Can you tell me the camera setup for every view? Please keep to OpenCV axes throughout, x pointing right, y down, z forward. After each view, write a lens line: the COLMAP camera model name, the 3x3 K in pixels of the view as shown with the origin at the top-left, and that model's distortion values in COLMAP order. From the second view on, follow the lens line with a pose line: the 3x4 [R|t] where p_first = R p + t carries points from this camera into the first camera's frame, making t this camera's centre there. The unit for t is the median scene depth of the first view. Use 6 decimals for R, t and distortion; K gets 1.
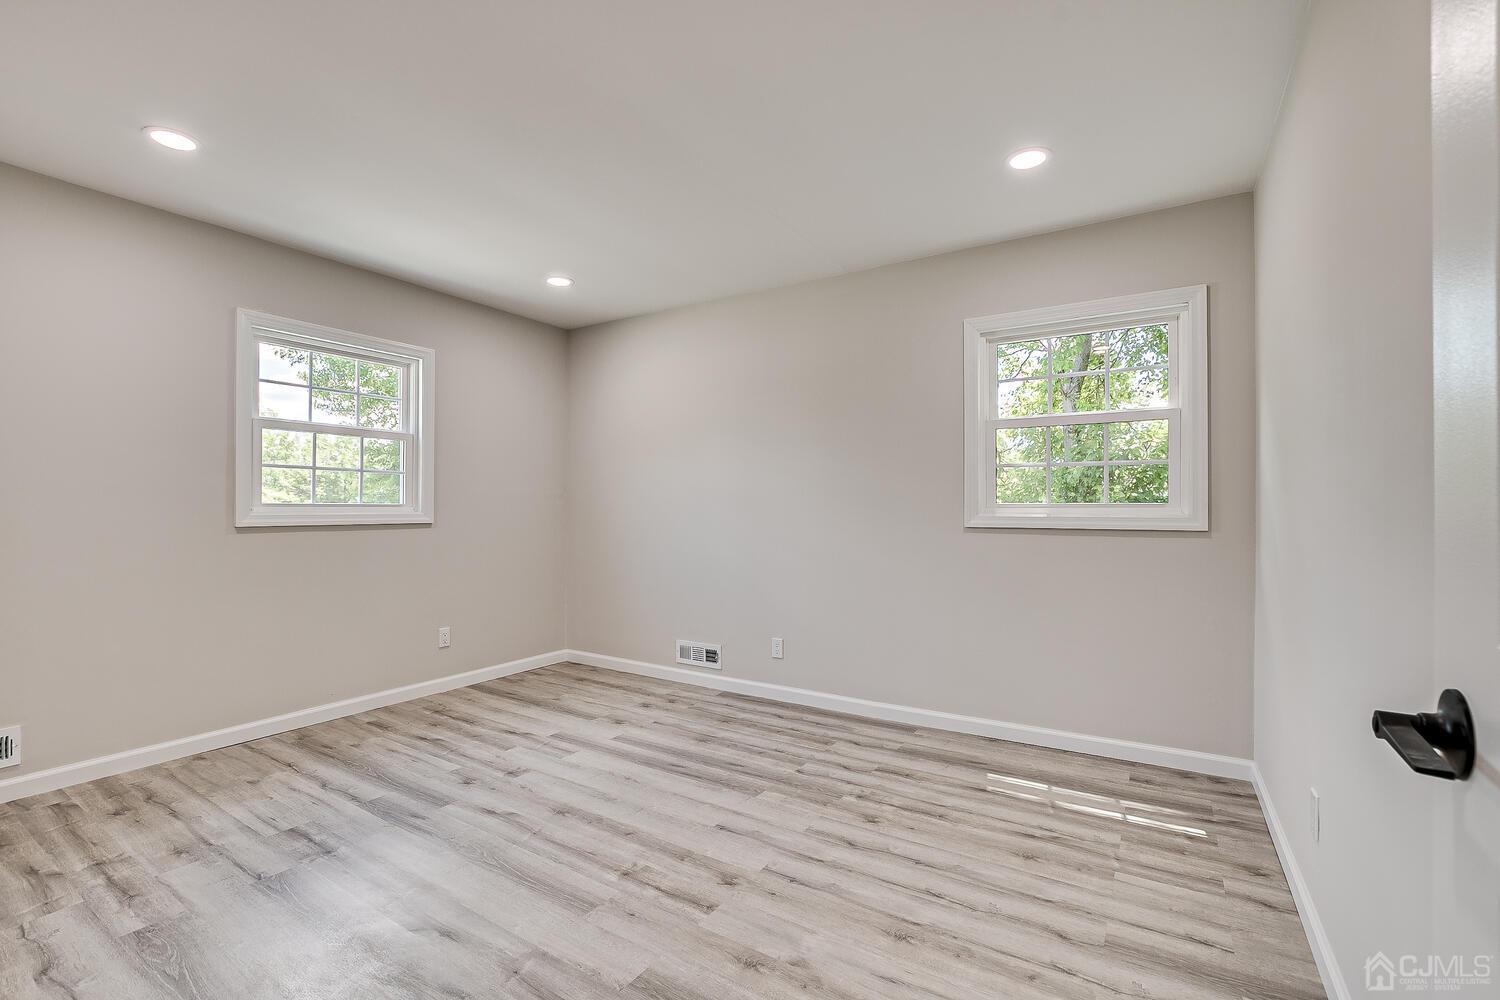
lens RADIAL K [[654.6, 0, 749.1], [0, 654.6, 506.5], [0, 0, 1]] dist [-0.023613, 0.003303]
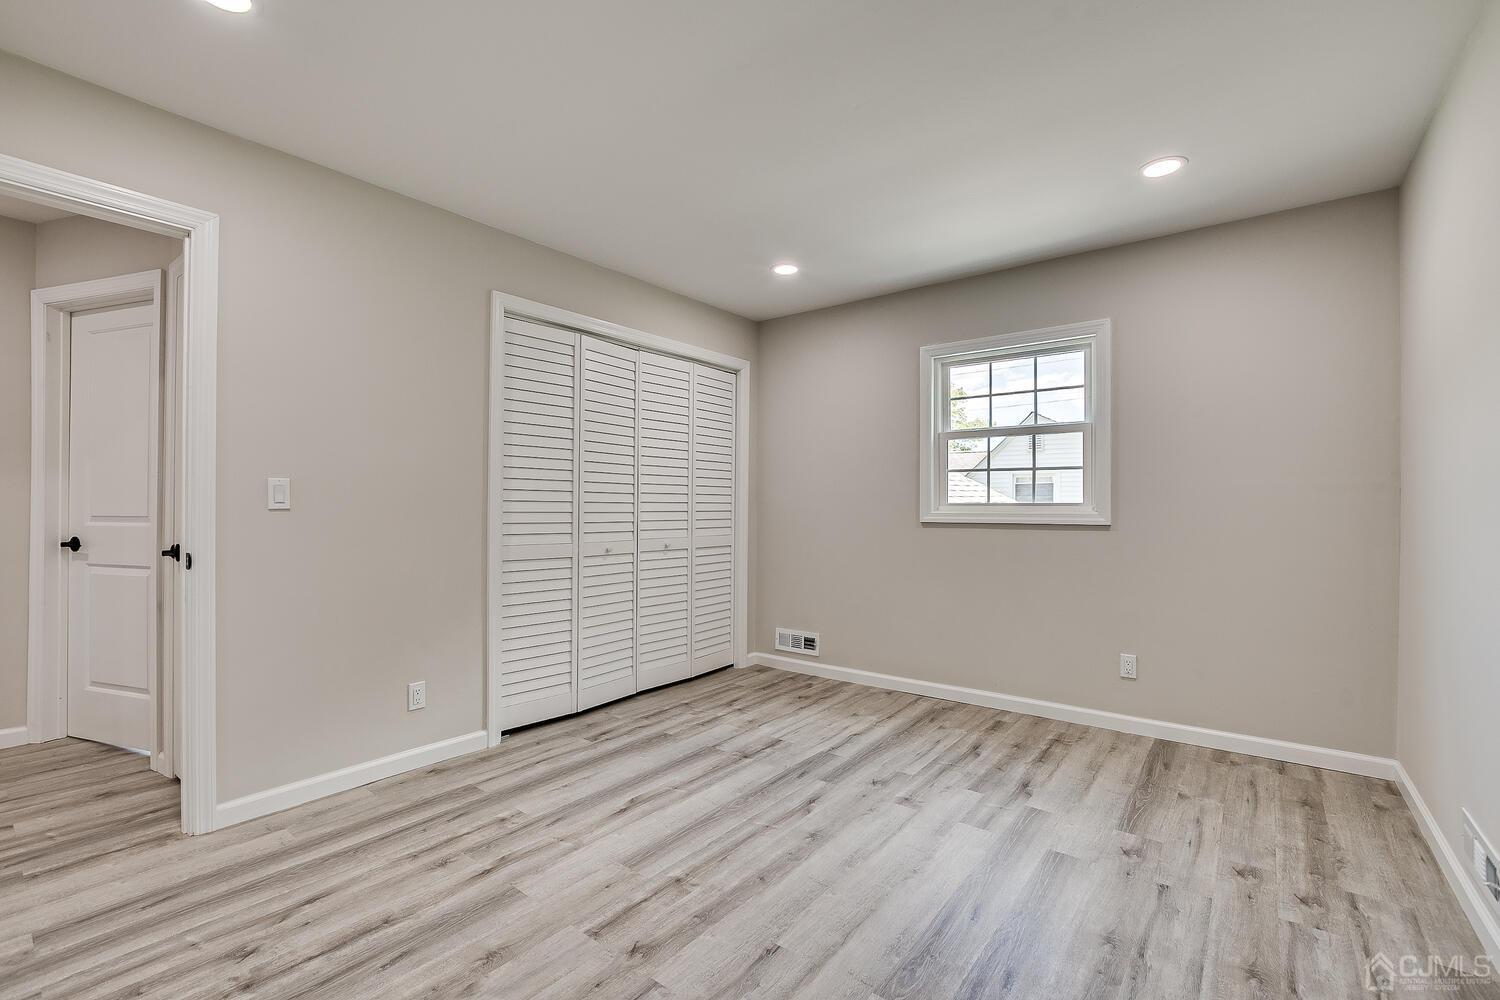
lens RADIAL K [[654.6, 0, 738.5], [0, 654.6, 506.7], [0, 0, 1]] dist [-0.023613, 0.003303]
pose [[-0.108479, -0.002169, -0.994096, 0.509611], [0.001544, 0.999996, -0.002351, 0.003770], [0.994098, -0.001790, -0.108475, 0.788510]]
